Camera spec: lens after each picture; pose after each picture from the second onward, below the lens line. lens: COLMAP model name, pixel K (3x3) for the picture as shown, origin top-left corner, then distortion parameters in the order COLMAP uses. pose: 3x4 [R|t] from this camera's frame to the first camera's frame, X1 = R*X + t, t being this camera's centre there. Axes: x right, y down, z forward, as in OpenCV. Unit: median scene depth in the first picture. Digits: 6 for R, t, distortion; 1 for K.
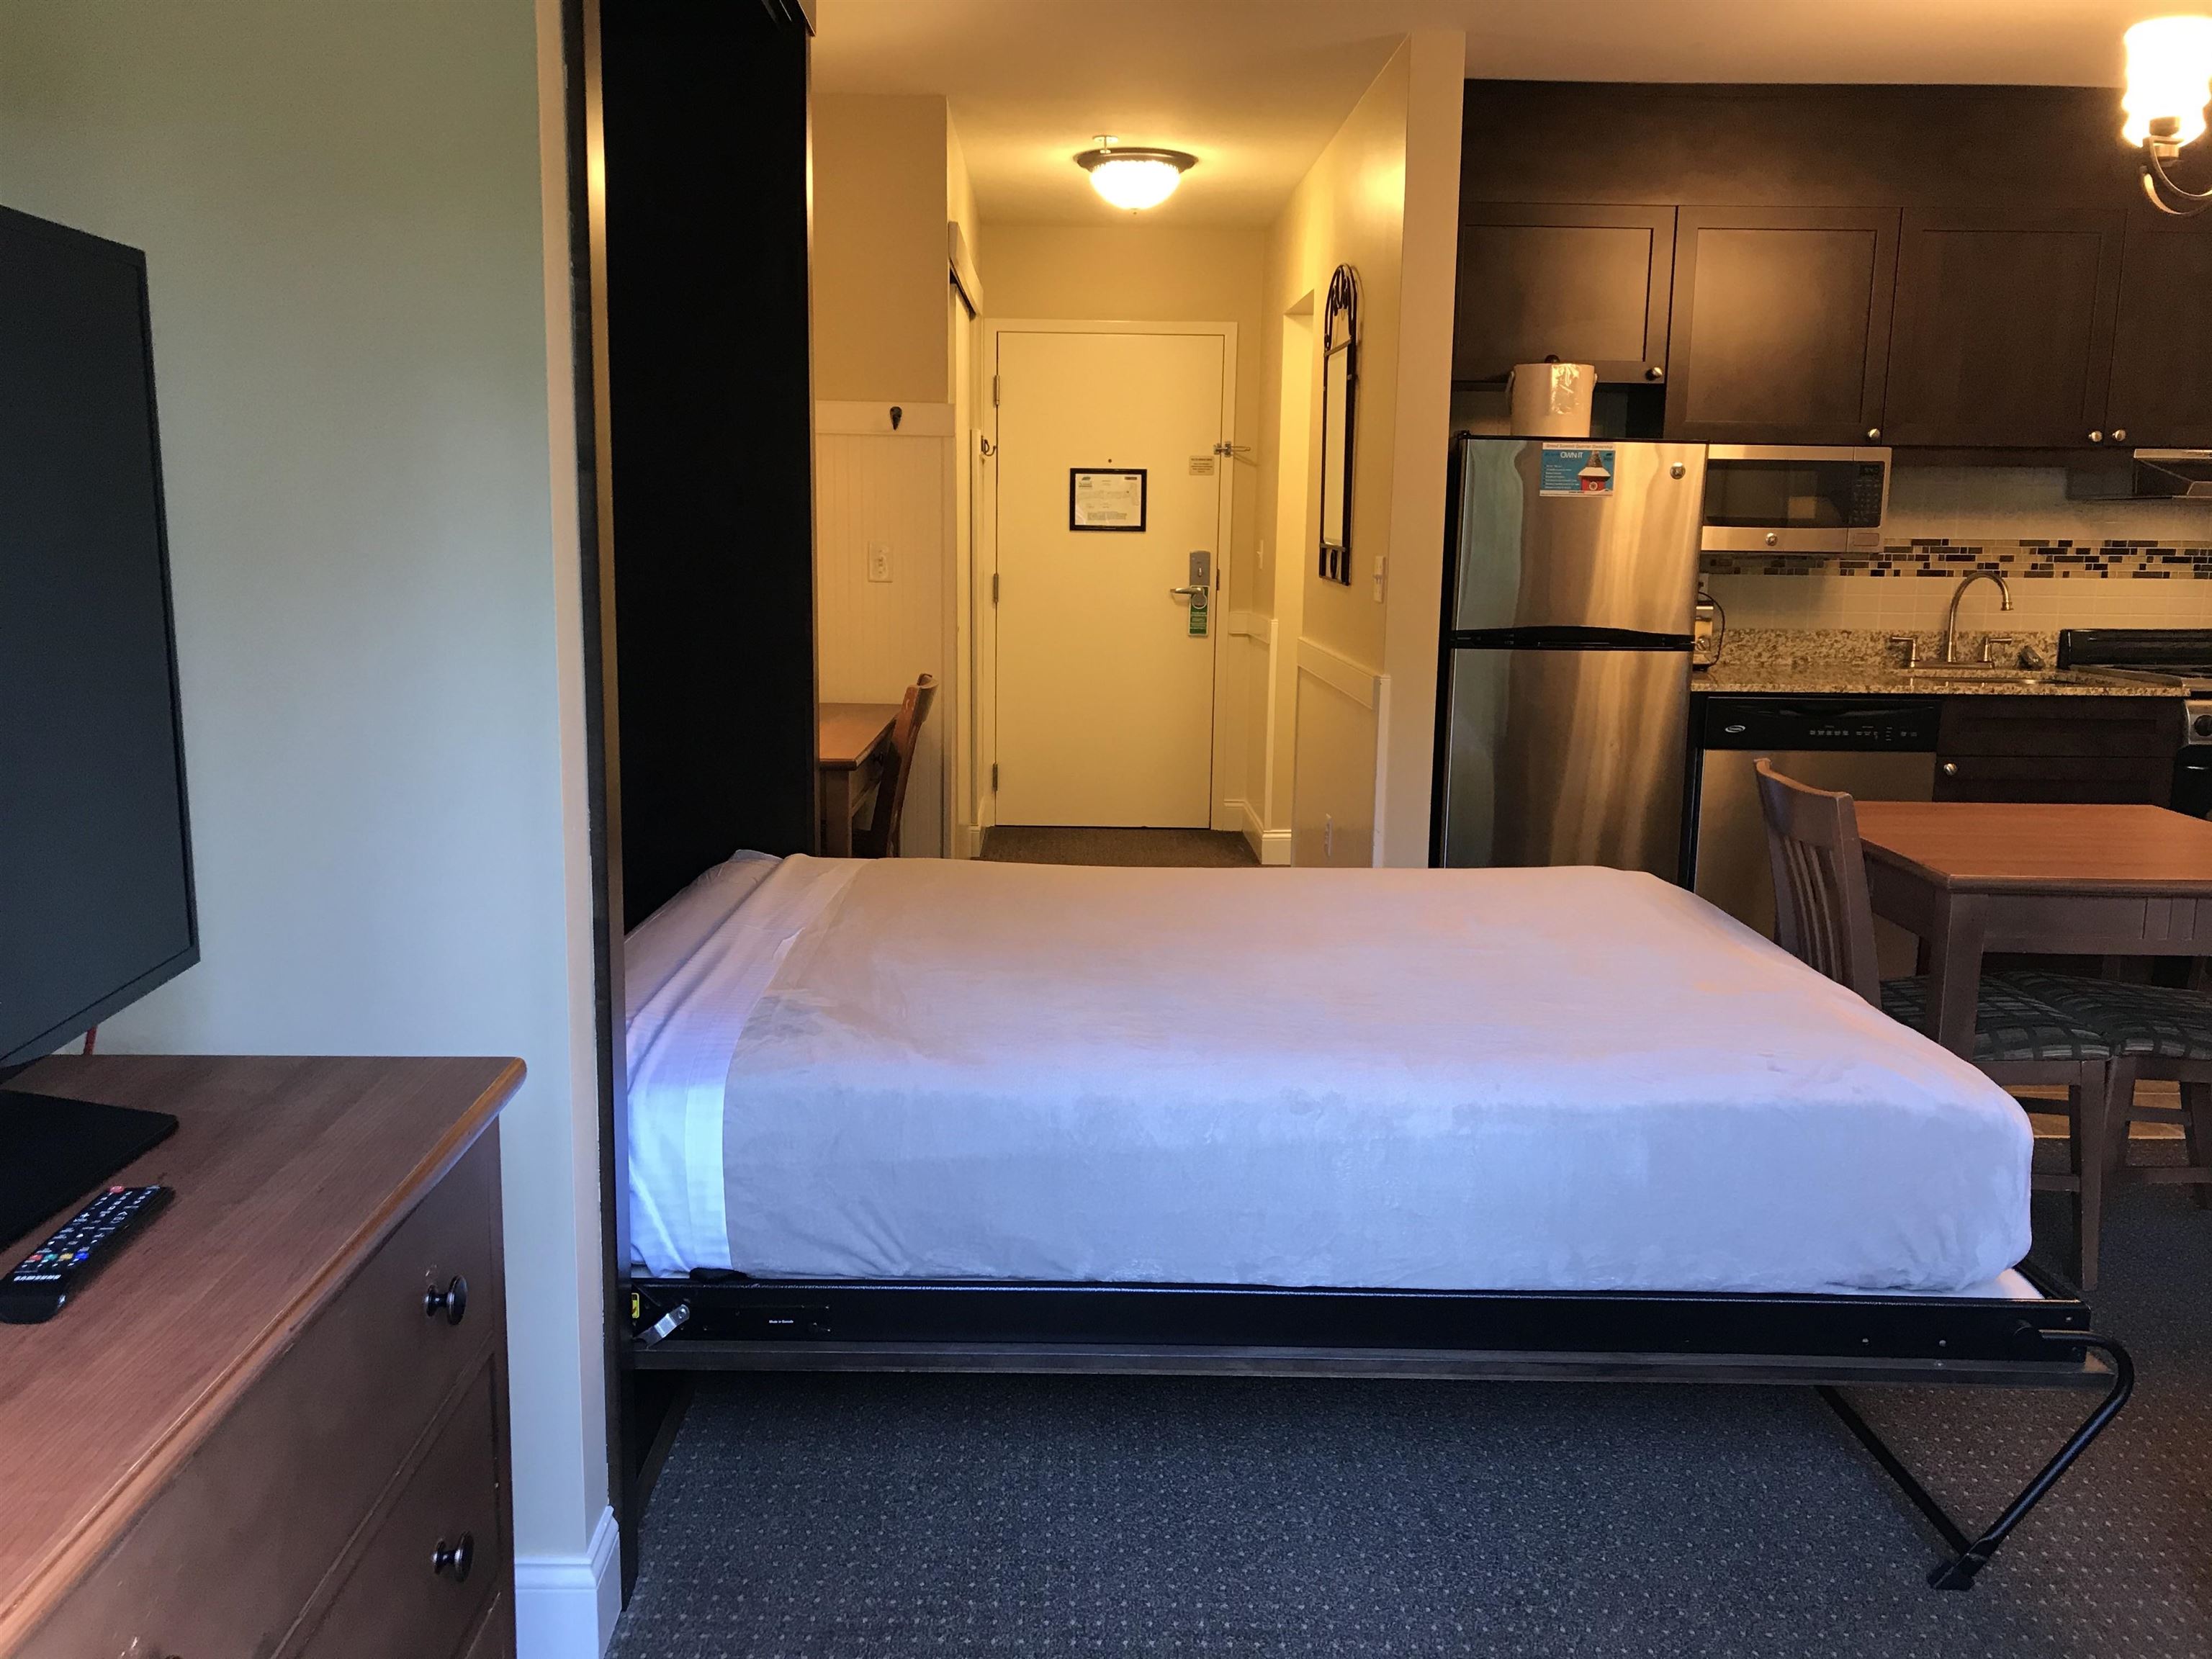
lens RADIAL K [[1794.4, 0, 1022.7], [0, 1794.4, 819.7], [0, 0, 1]] dist [0.000677, 0.007212]
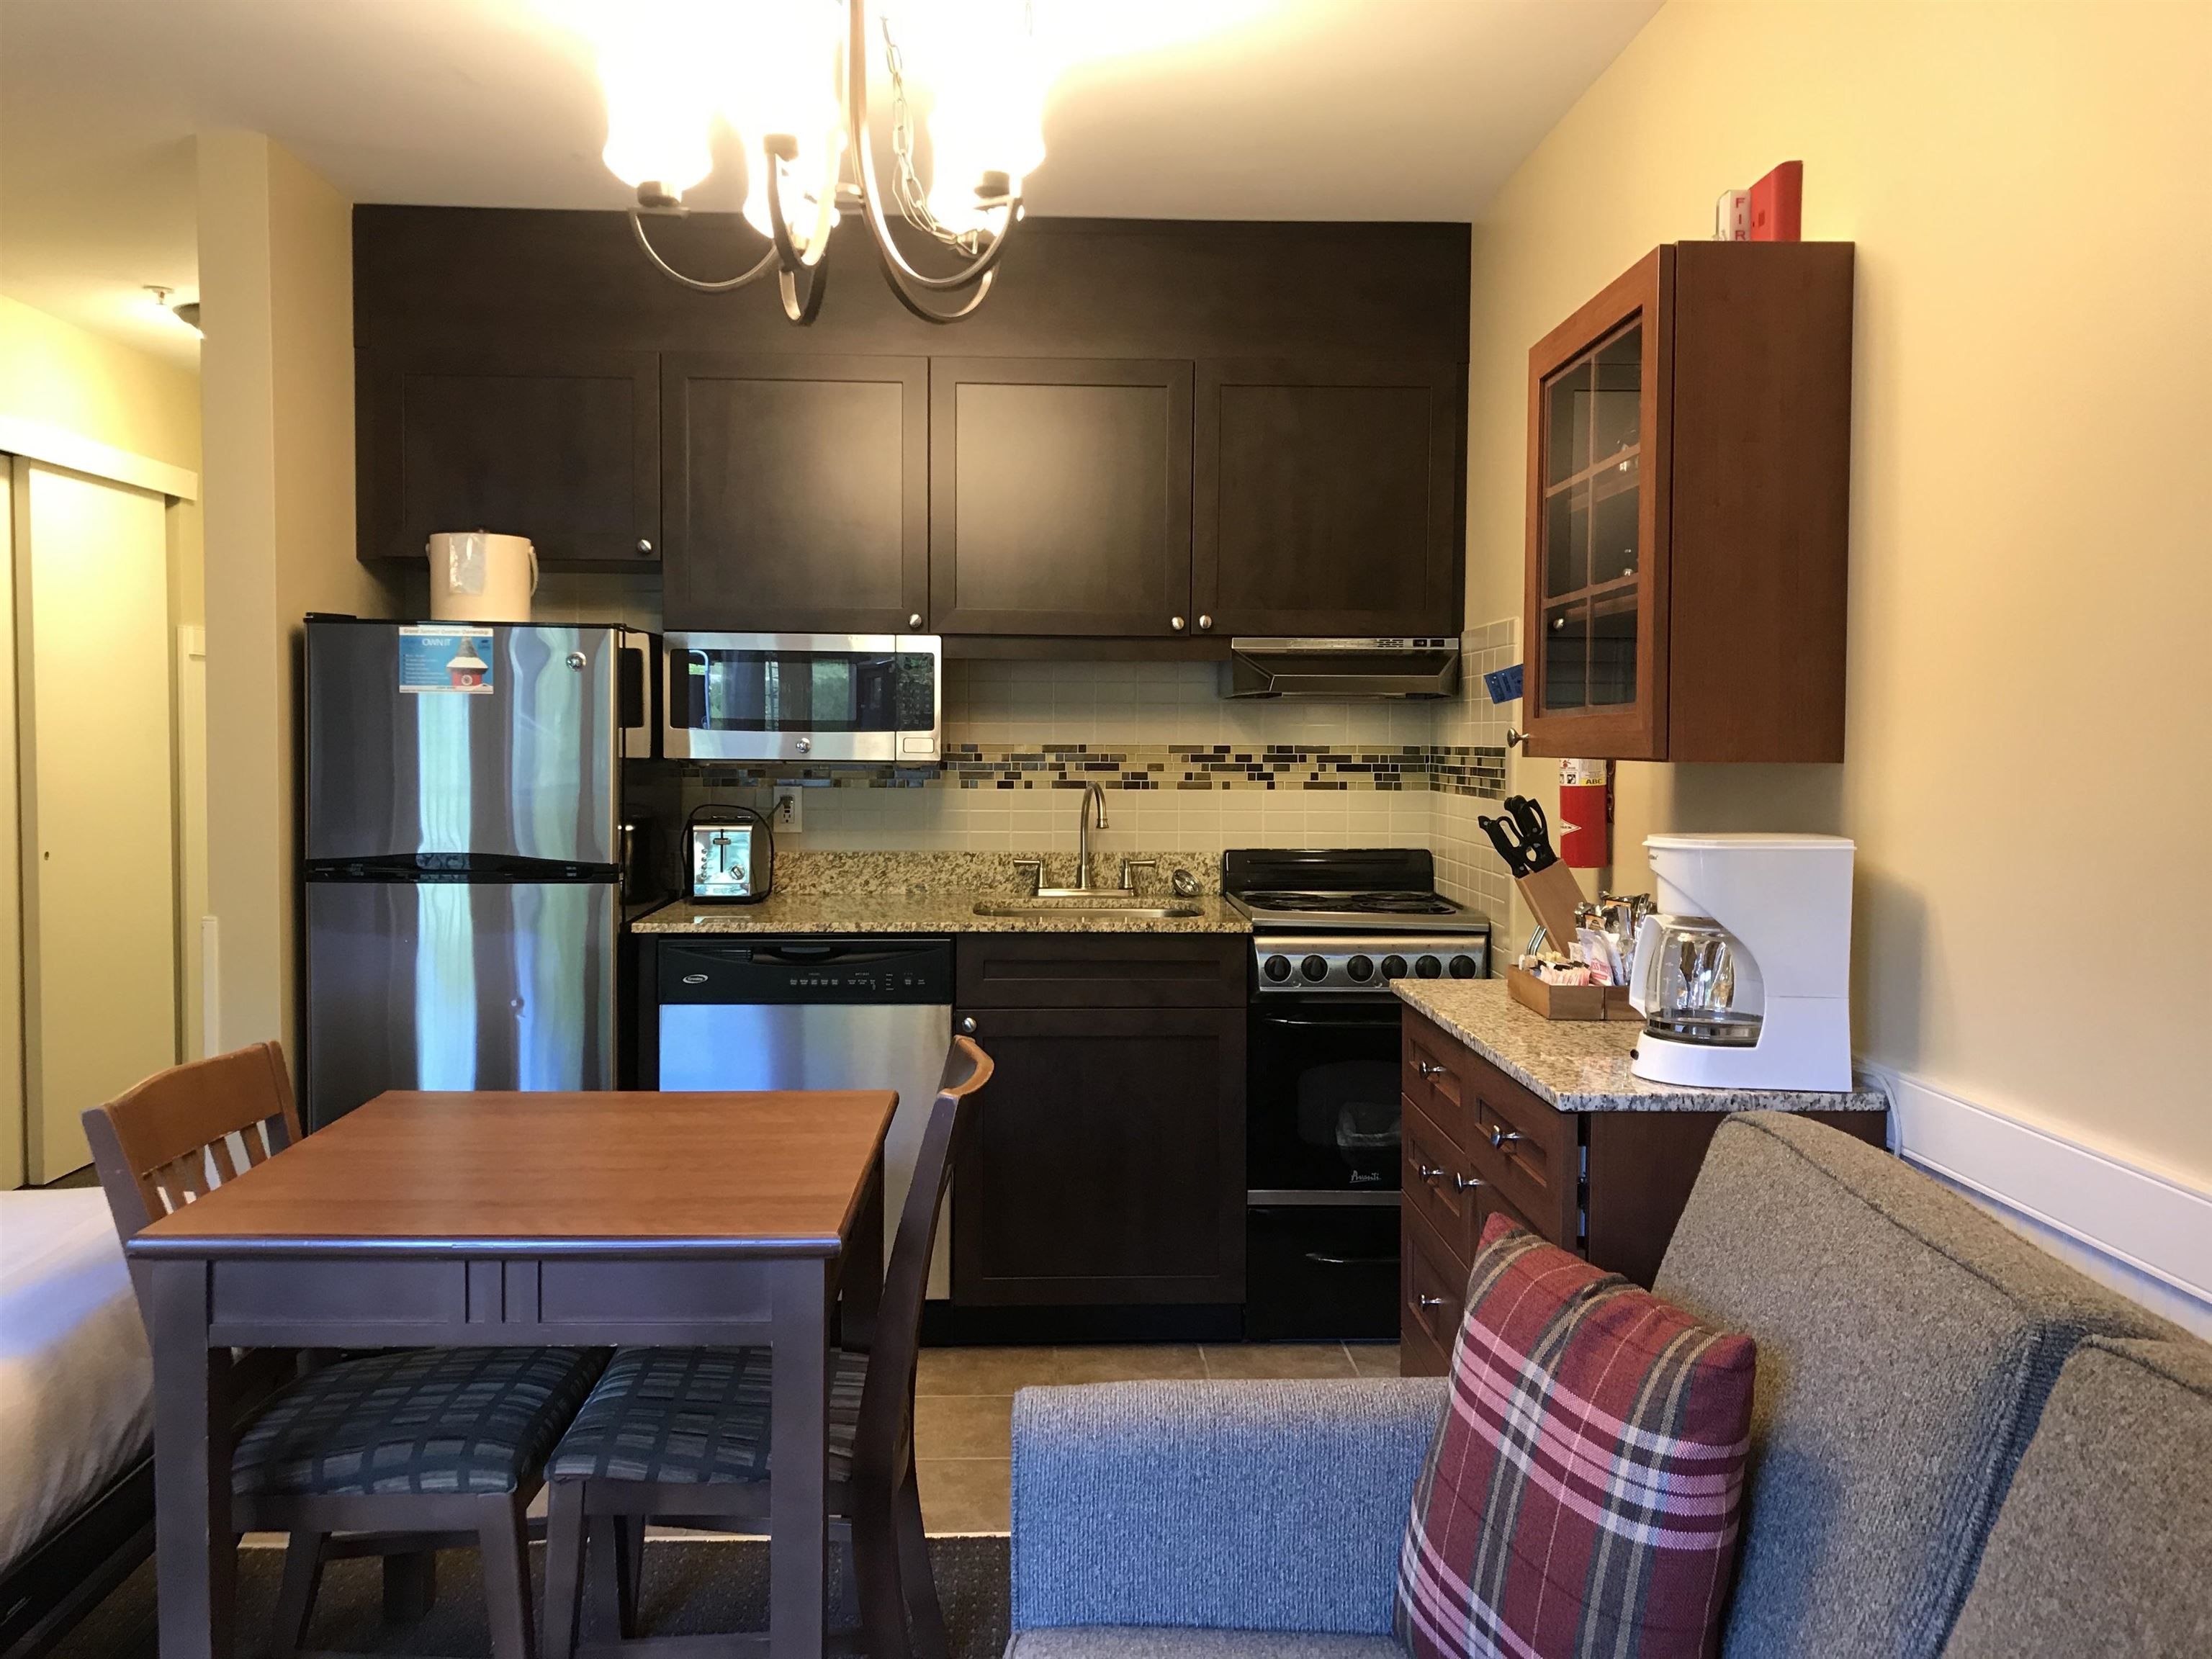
lens RADIAL K [[1794.4, 0, 1022.7], [0, 1794.4, 819.7], [0, 0, 1]] dist [0.000677, 0.007212]
pose [[0.998803, -0.006285, 0.048518, 0.443795], [0.011993, 0.992909, -0.118270, -0.021251], [-0.047430, 0.118710, 0.991795, 0.165105]]
